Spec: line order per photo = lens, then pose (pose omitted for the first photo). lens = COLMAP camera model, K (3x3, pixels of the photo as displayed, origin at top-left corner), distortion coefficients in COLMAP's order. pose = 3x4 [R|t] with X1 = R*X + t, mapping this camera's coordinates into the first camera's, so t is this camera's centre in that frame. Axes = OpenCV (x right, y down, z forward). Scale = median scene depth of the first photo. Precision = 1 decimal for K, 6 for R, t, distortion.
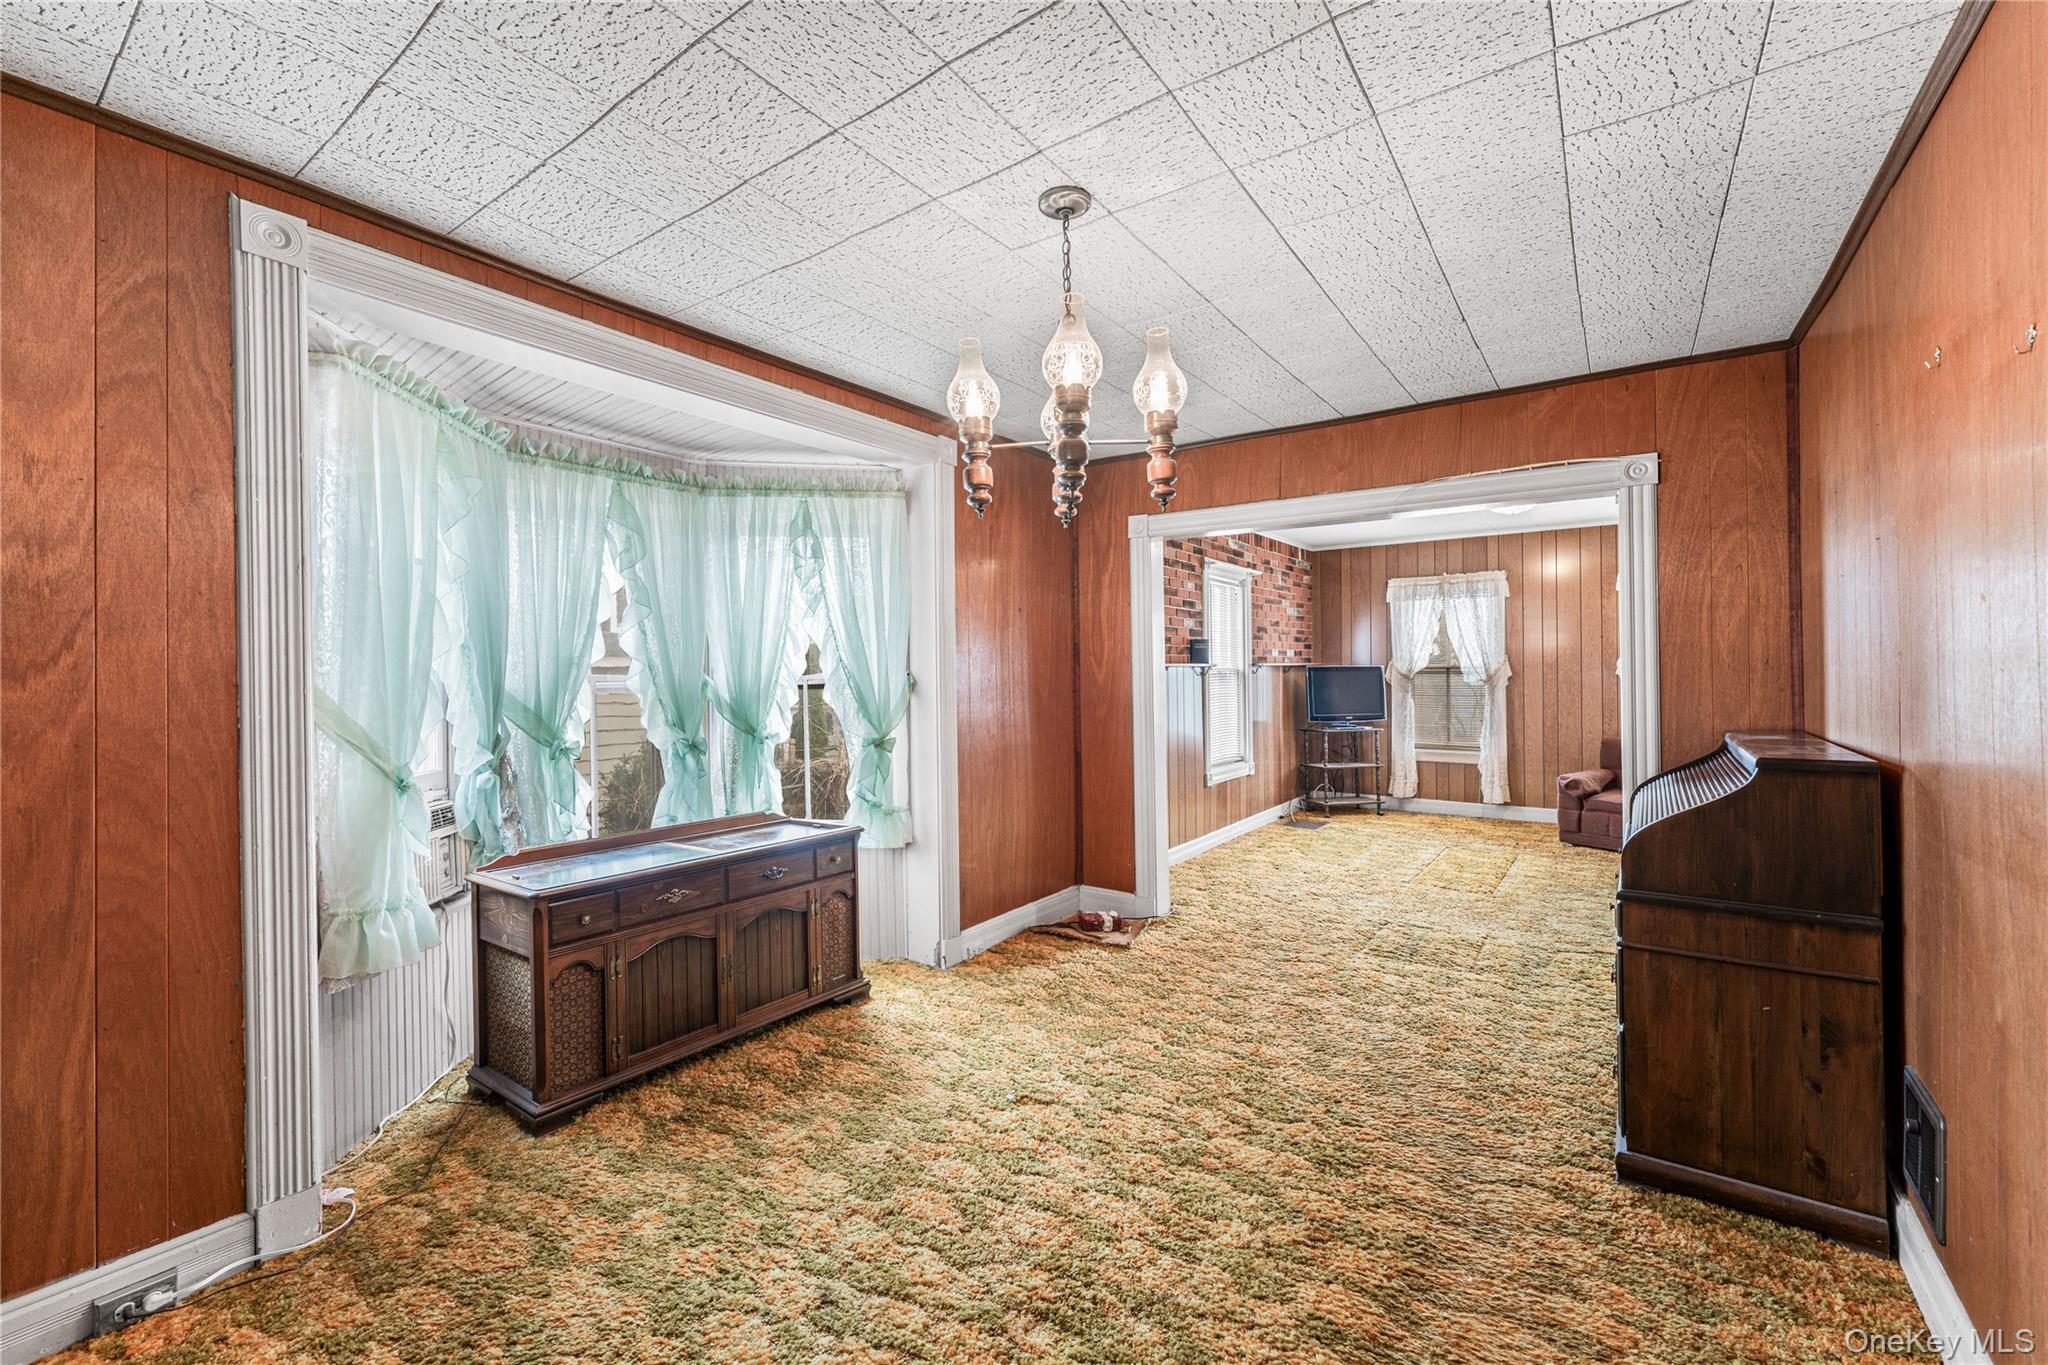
lens RADIAL K [[837.2, 0, 1021.8], [0, 837.2, 672.7], [0, 0, 1]] dist [-0.000824, -0.000368]
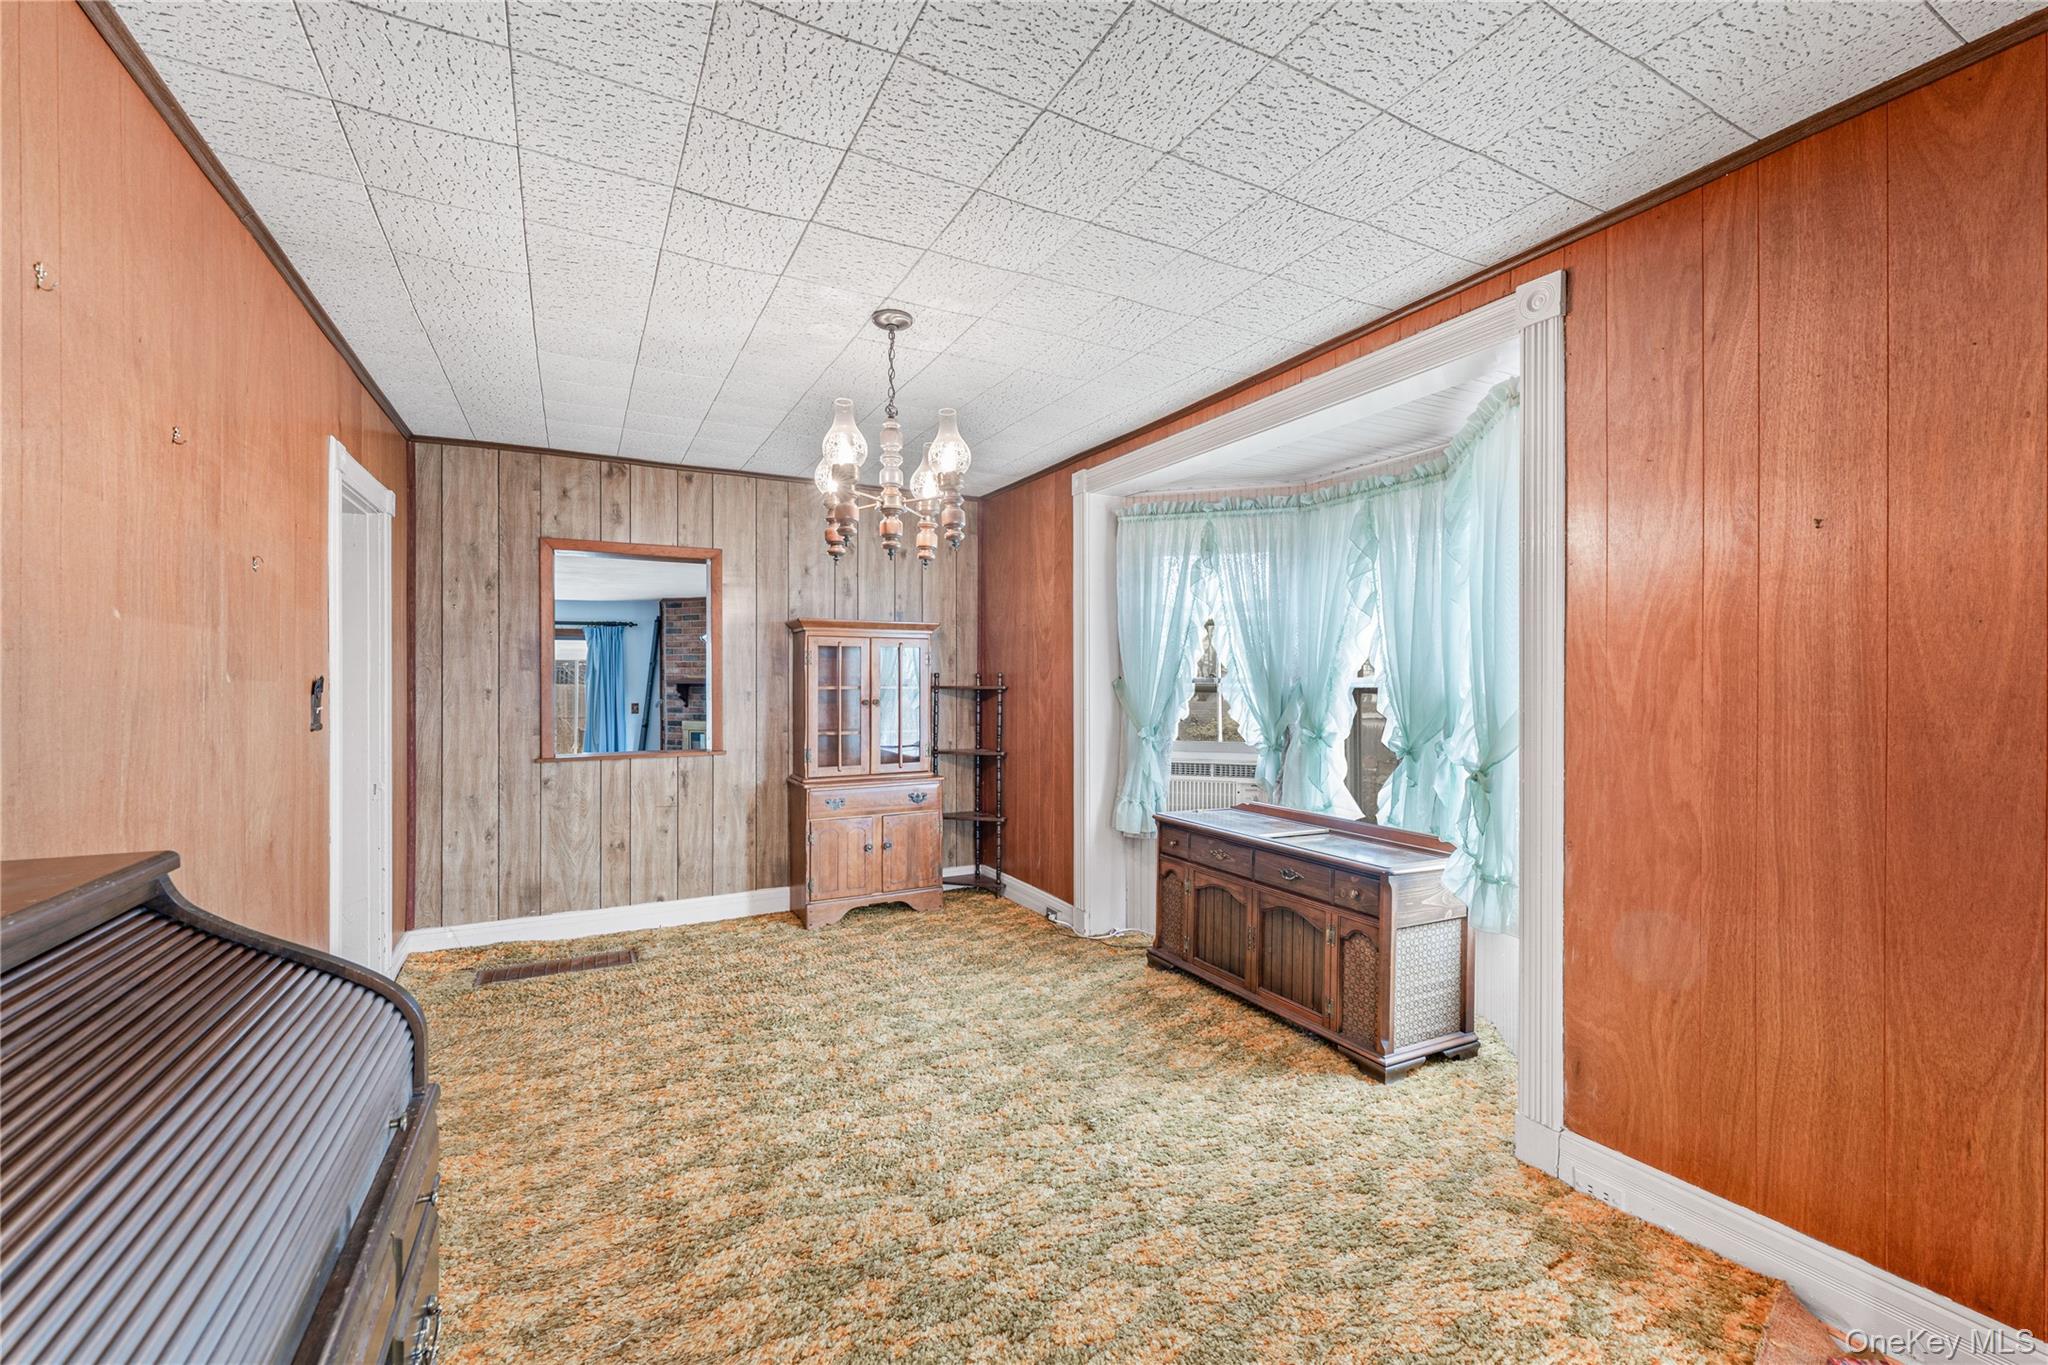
lens RADIAL K [[837.2, 0, 1024.7], [0, 837.2, 686.0], [0, 0, 1]] dist [-0.000824, -0.000368]
pose [[-0.437228, 0.010988, -0.899283, 0.336199], [0.004582, 0.999940, 0.009990, 0.000611], [0.899339, 0.000248, -0.437252, 0.518294]]
